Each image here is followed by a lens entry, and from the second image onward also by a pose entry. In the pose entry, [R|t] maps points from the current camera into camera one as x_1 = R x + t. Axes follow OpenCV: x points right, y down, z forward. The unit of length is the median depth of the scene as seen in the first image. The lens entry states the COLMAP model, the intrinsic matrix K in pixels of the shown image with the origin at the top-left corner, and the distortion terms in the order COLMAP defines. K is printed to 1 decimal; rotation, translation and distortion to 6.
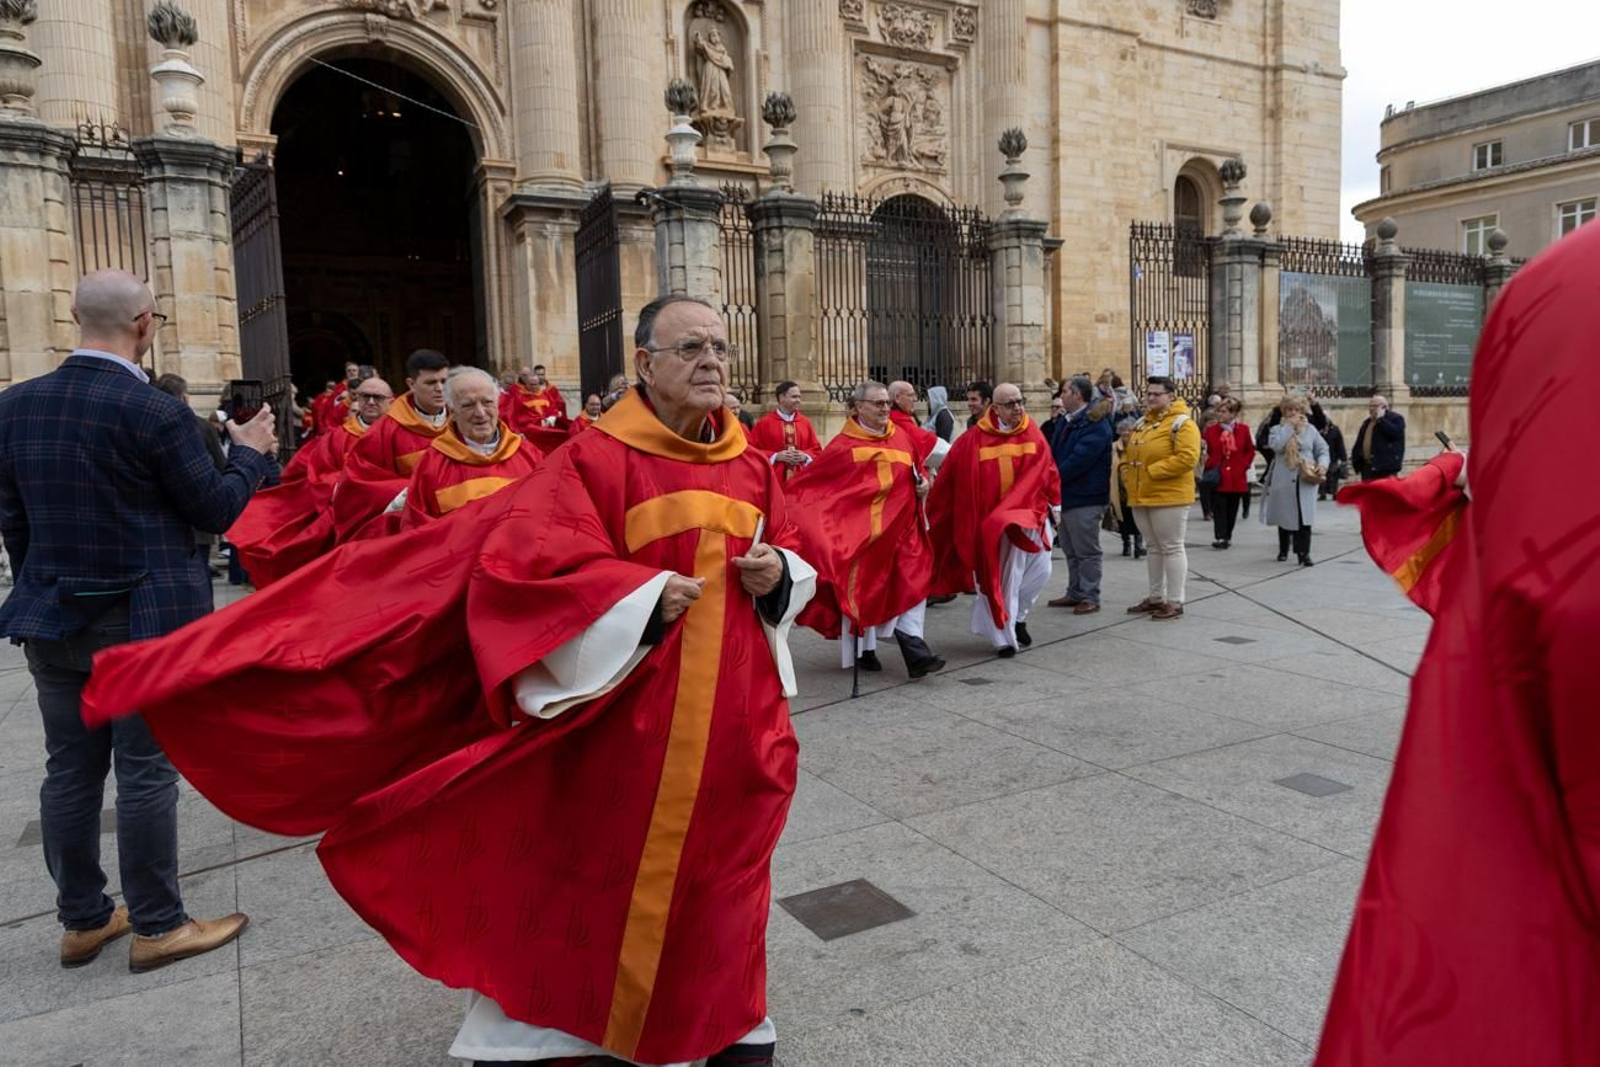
lens RADIAL K [[1120.7, 0, 796.8], [0, 1120.7, 533.8], [0, 0, 1]] dist [0.006719, -0.002174]
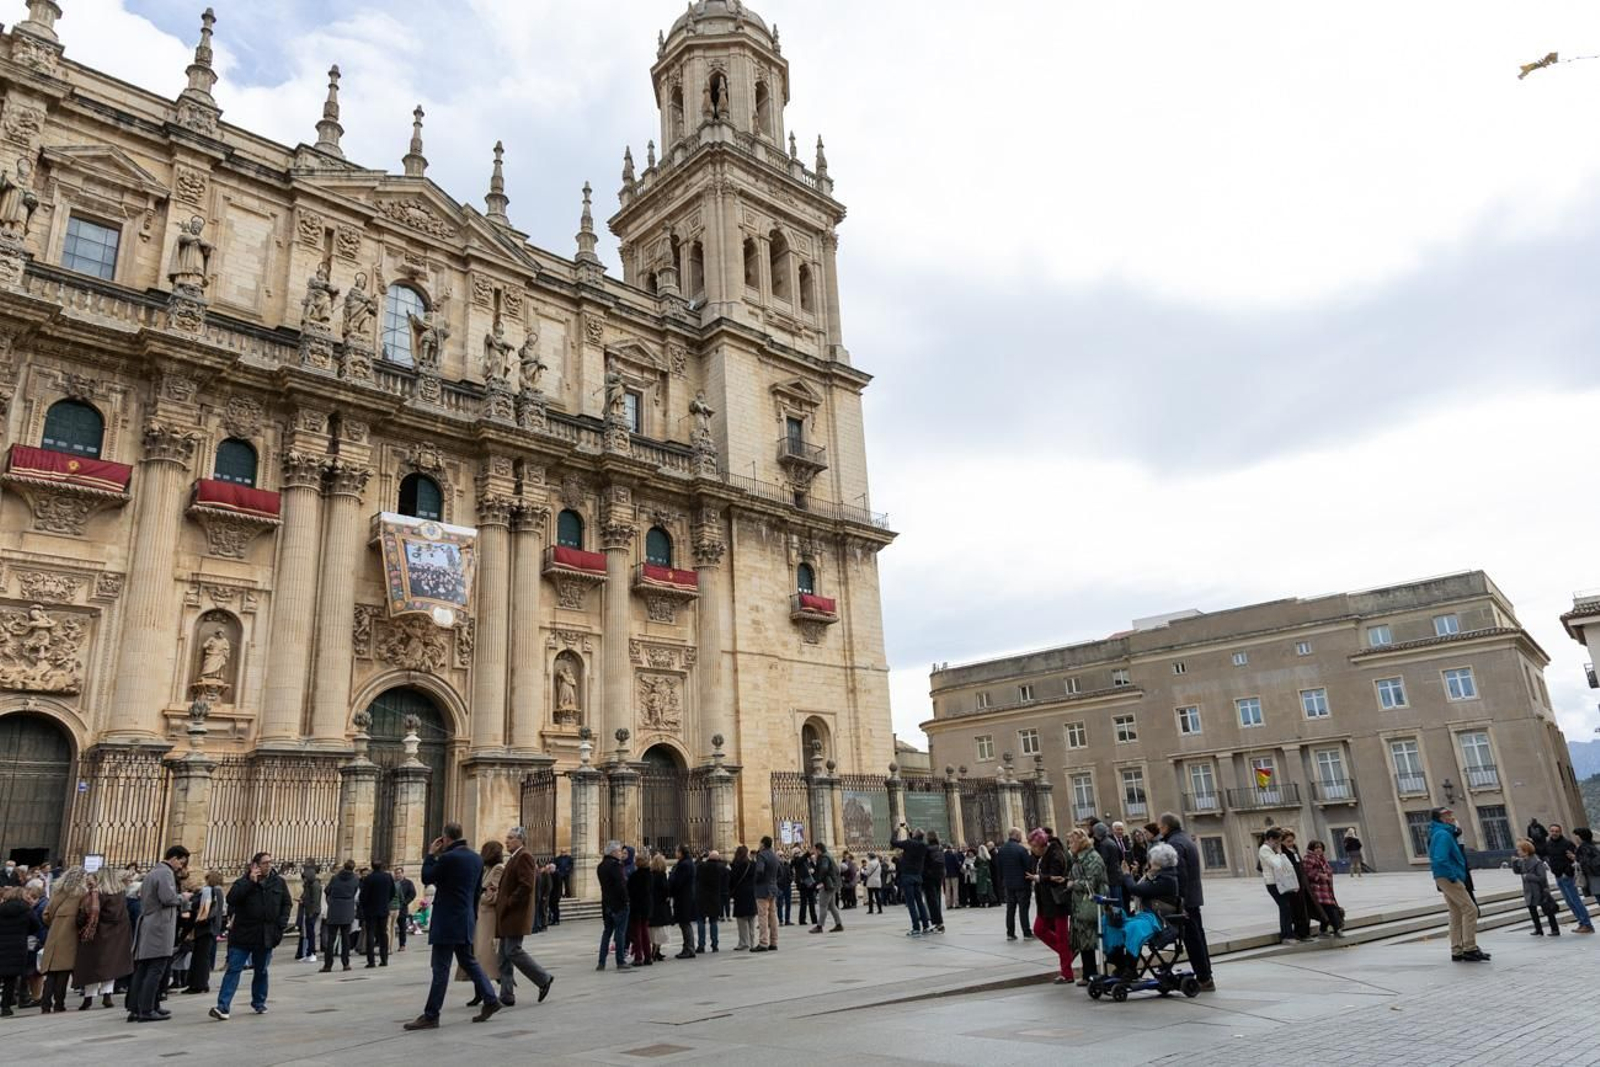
lens RADIAL K [[1120.7, 0, 801.4], [0, 1120.7, 531.2], [0, 0, 1]] dist [0.006719, -0.002174]
pose [[0.963978, 0.053845, 0.260476, -0.188276], [0.049394, 0.926021, -0.374226, 0.086085], [-0.261356, 0.373612, 0.890004, -0.890650]]
